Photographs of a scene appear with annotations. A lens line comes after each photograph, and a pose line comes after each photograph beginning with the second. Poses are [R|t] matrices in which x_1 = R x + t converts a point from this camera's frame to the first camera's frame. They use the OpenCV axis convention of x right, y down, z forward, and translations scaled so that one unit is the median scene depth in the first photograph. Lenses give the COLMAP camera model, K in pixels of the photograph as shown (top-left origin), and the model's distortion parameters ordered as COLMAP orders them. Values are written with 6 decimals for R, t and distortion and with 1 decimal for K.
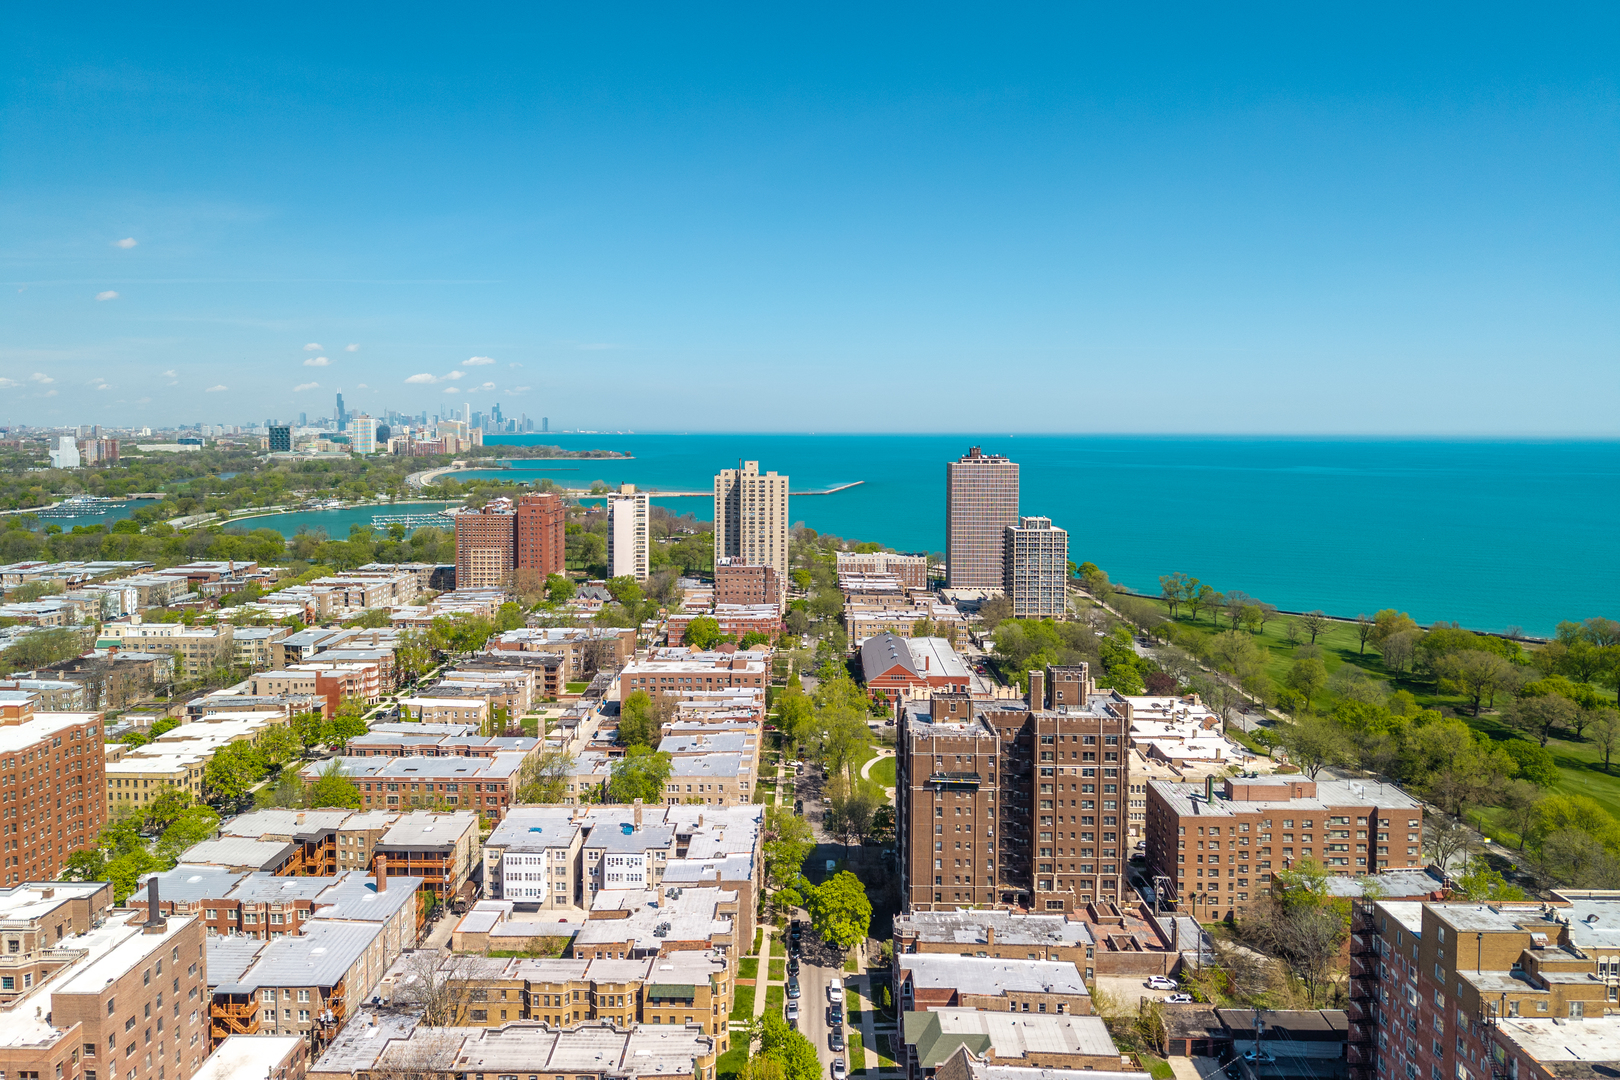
lens RADIAL K [[1109.6, 0, 817.4], [0, 1109.6, 472.3], [0, 0, 1]] dist [0.026450, -0.006375]
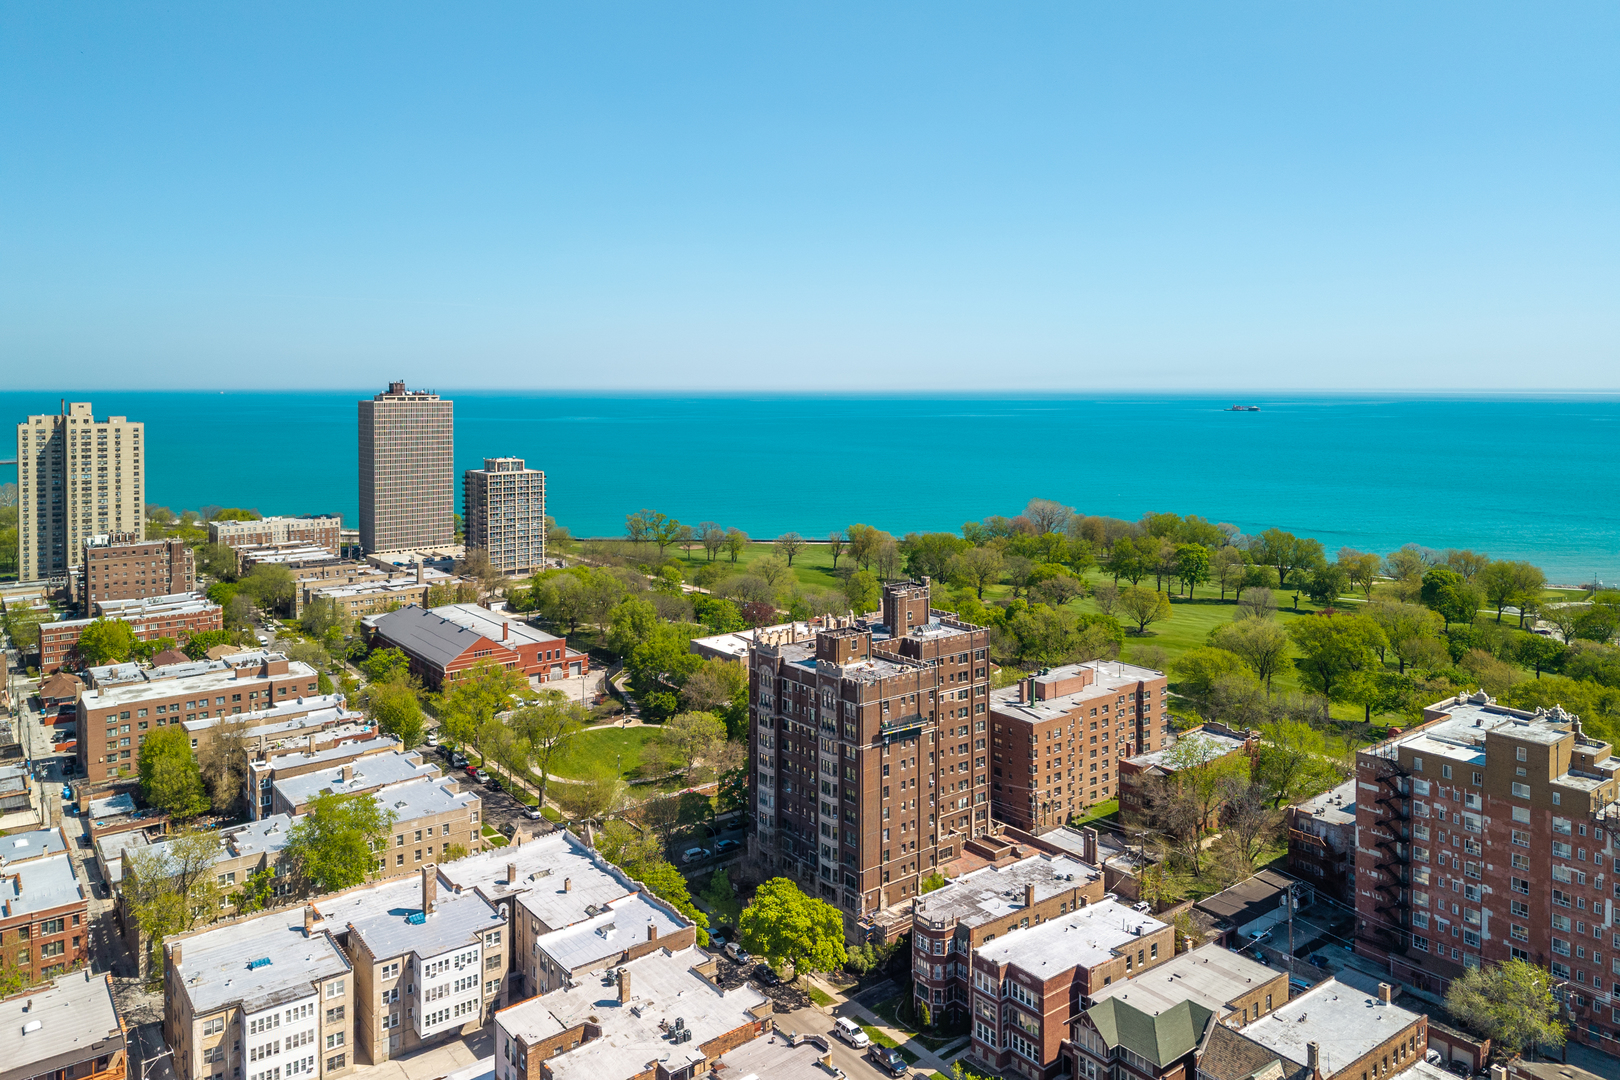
lens RADIAL K [[1152.3, 0, 835.0], [0, 1152.3, 395.8], [0, 0, 1]] dist [0.002034, -0.003968]
pose [[0.779634, -0.014172, 0.626075, -0.149179], [0.033514, 0.999255, -0.019114, 0.016195], [-0.625338, 0.035884, 0.779529, 0.122398]]
